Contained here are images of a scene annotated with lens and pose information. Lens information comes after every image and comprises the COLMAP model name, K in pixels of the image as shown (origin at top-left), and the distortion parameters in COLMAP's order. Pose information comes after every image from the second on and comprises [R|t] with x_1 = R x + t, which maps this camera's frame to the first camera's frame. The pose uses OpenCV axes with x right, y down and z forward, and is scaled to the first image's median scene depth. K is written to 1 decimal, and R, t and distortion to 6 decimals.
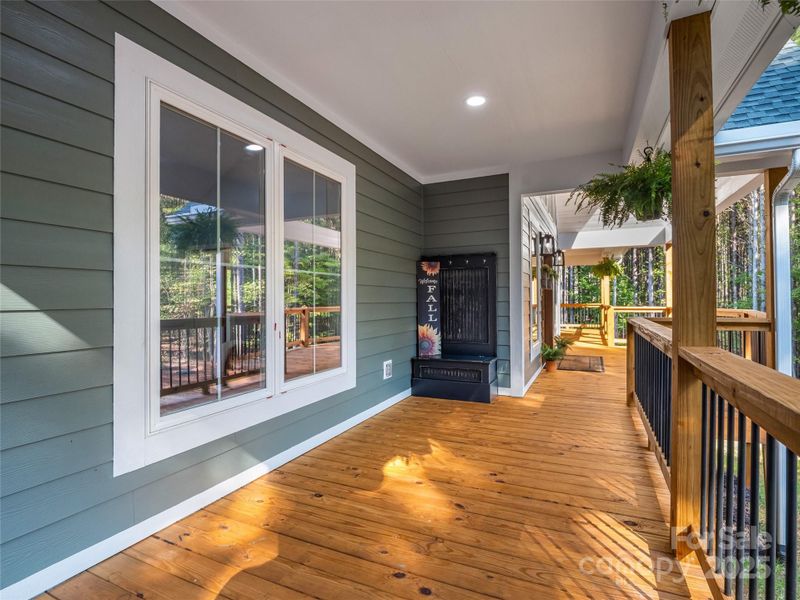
lens RADIAL K [[401.8, 0, 400.0], [0, 401.8, 300.0], [0, 0, 1]] dist [0.000595, -0.000010]
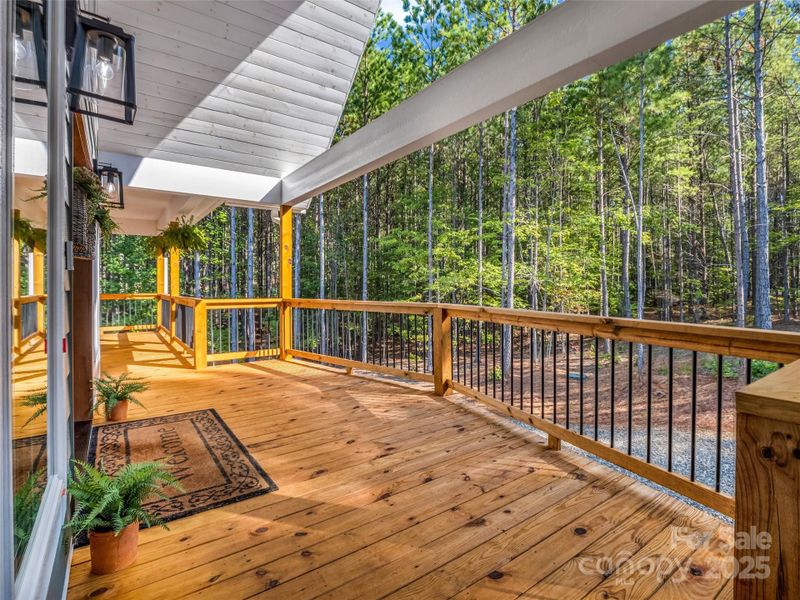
lens RADIAL K [[403.8, 0, 398.9], [0, 403.8, 284.1], [0, 0, 1]] dist [-0.001687, -0.000438]
pose [[0.488794, 0.006477, 0.872375, 0.137188], [-0.000315, 0.999974, -0.007248, -0.002393], [-0.872399, 0.003268, 0.488783, 0.407842]]
